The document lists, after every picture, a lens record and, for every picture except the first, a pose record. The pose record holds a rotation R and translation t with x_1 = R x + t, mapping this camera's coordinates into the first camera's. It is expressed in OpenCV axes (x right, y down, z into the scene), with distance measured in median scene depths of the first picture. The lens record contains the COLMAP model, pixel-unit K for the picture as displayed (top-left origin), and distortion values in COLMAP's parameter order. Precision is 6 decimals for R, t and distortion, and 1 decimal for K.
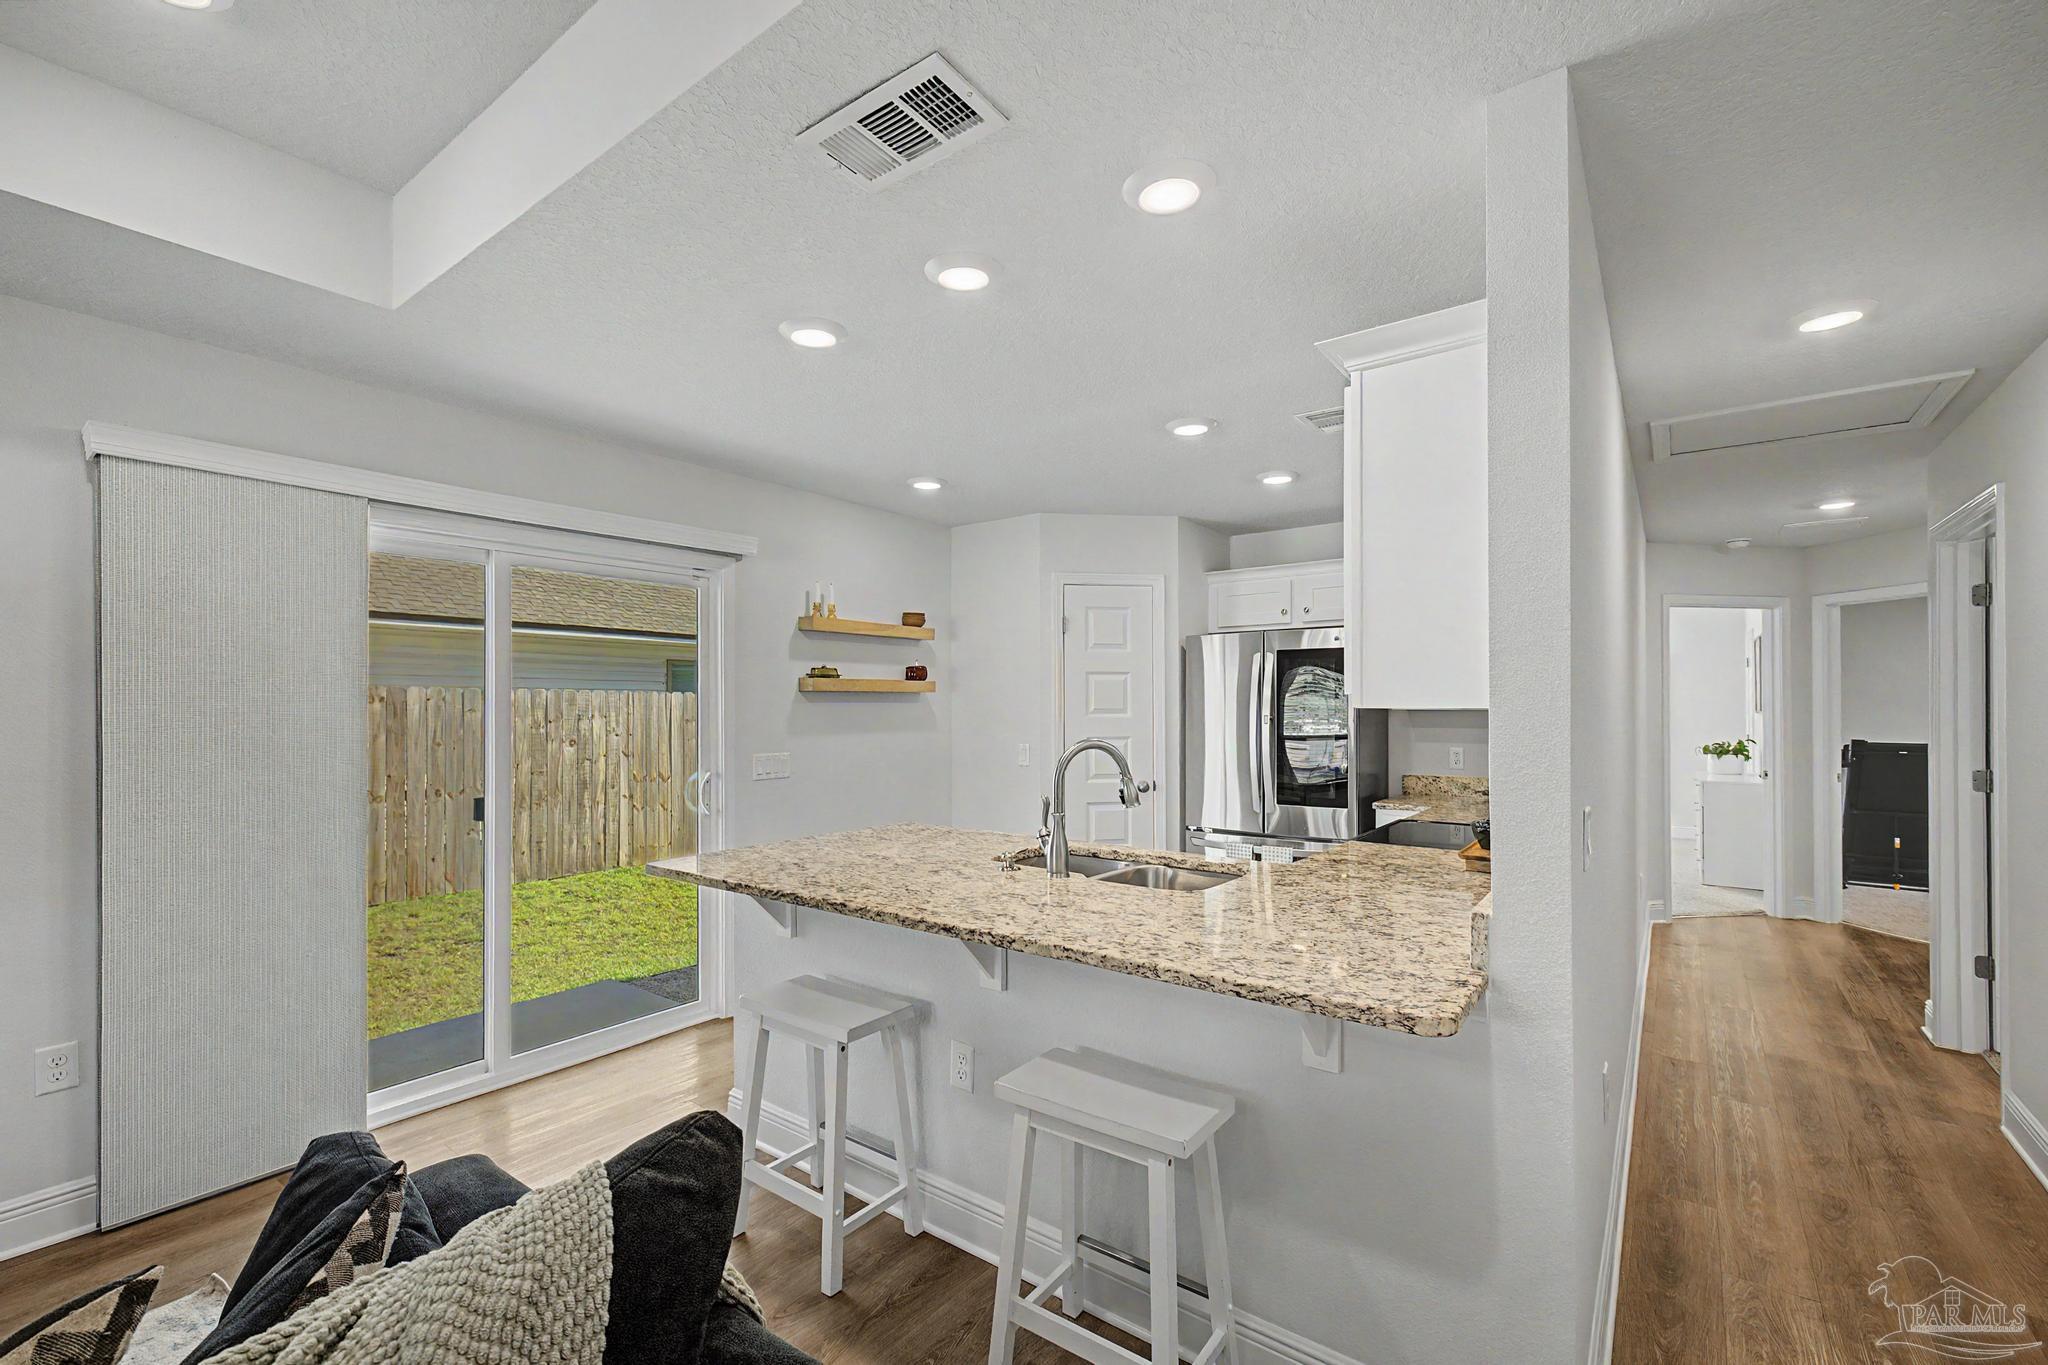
lens RADIAL K [[865.1, 0, 1014.3], [0, 865.1, 698.2], [0, 0, 1]] dist [0.006535, -0.000144]
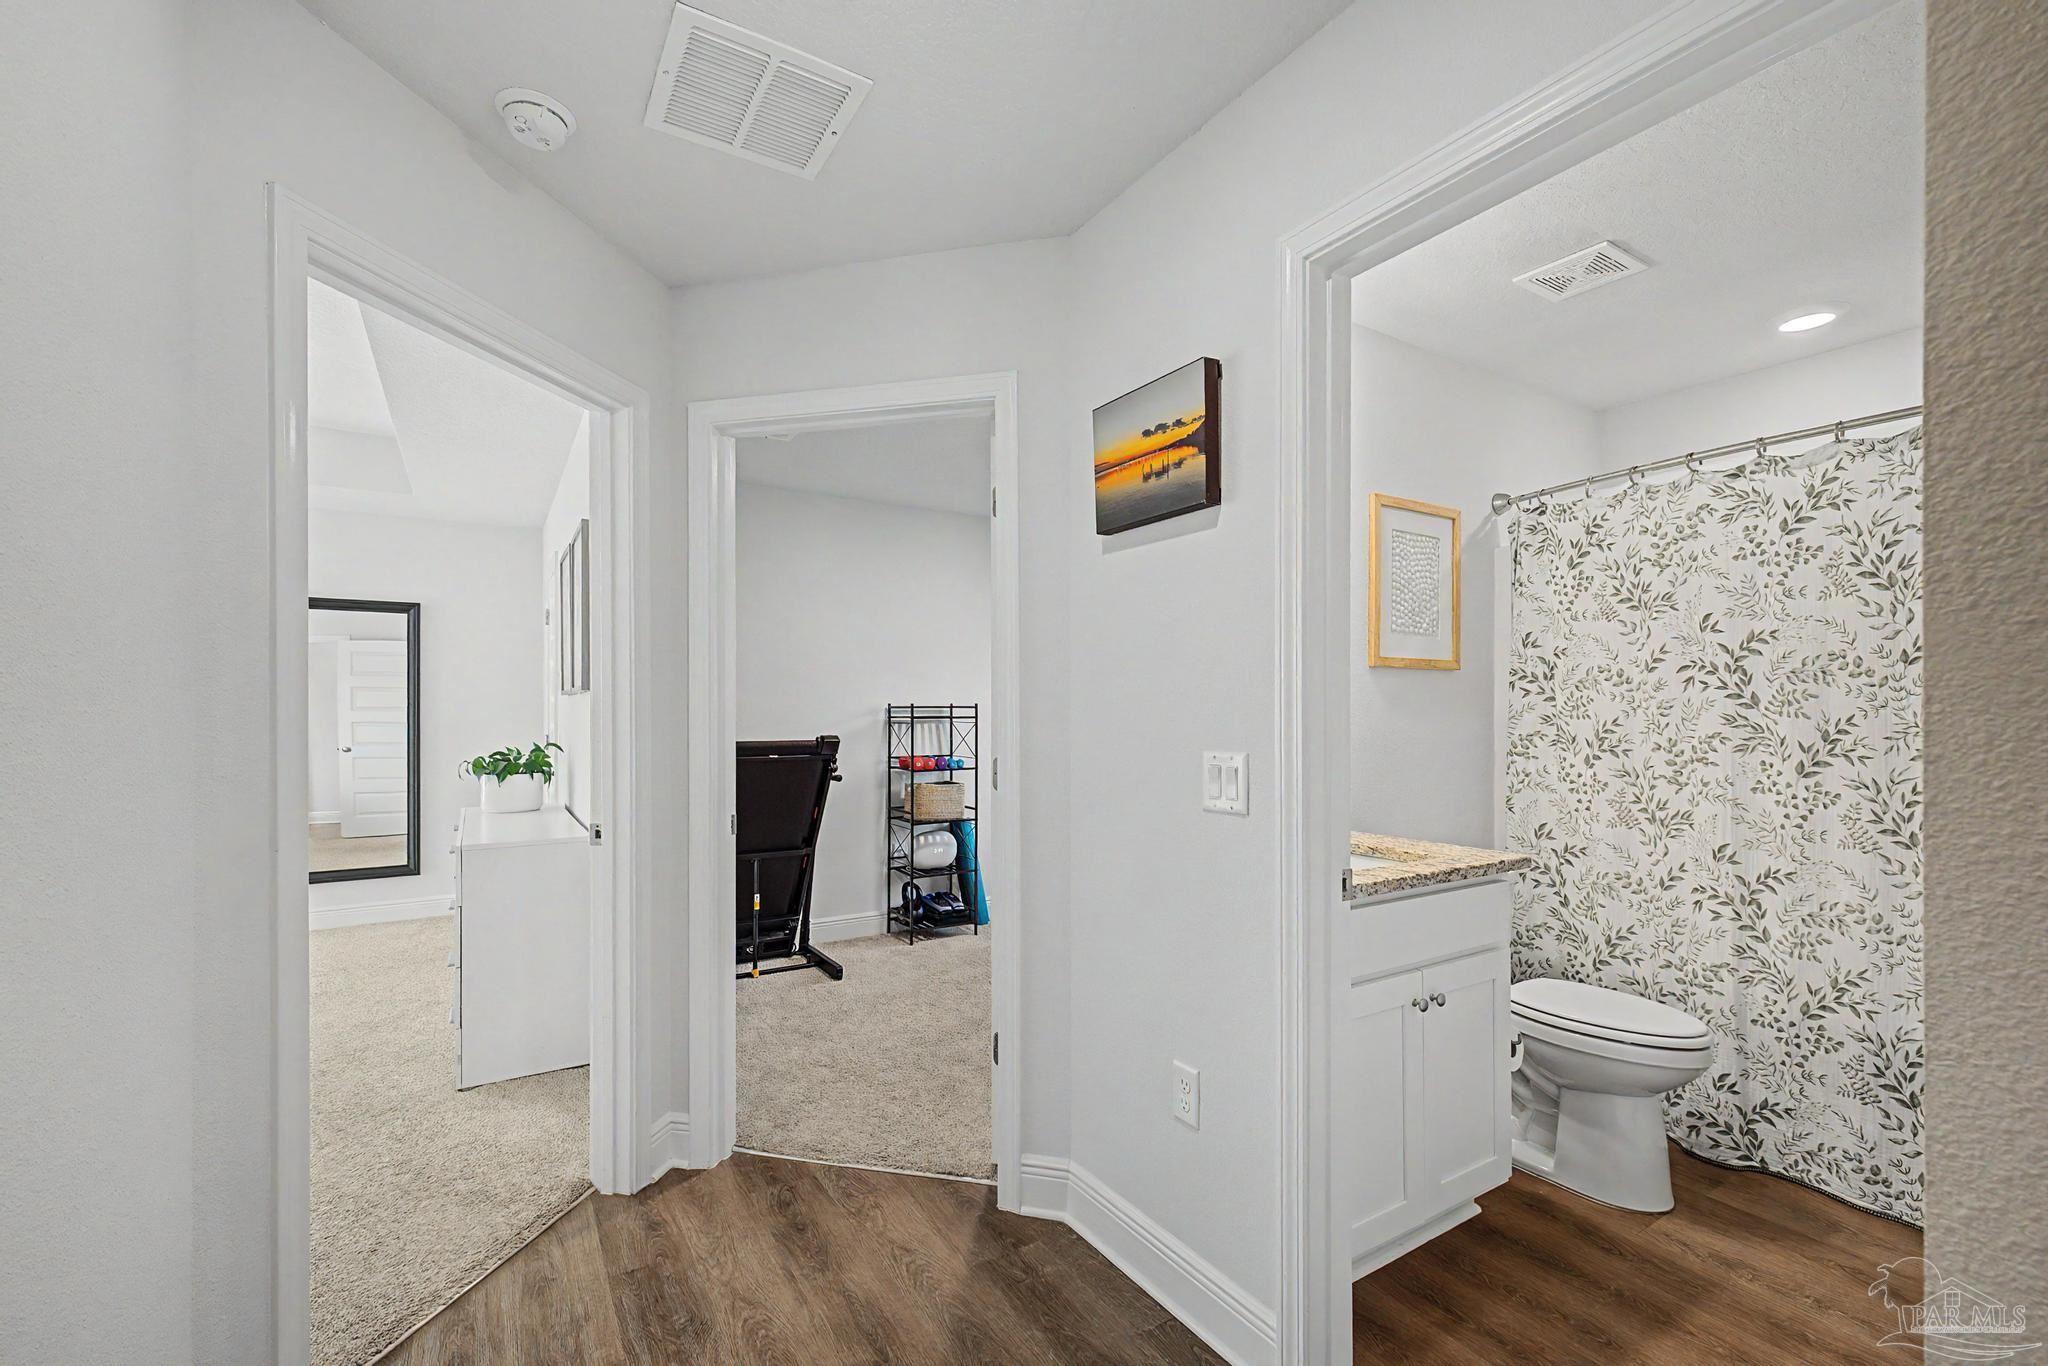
lens RADIAL K [[865.1, 0, 1015.1], [0, 865.1, 698.5], [0, 0, 1]] dist [0.006535, -0.000144]
pose [[0.362153, -0.001691, 0.932117, 0.448166], [-0.007797, 0.999958, 0.004843, 0.015104], [-0.932086, -0.009022, 0.362124, 0.537038]]
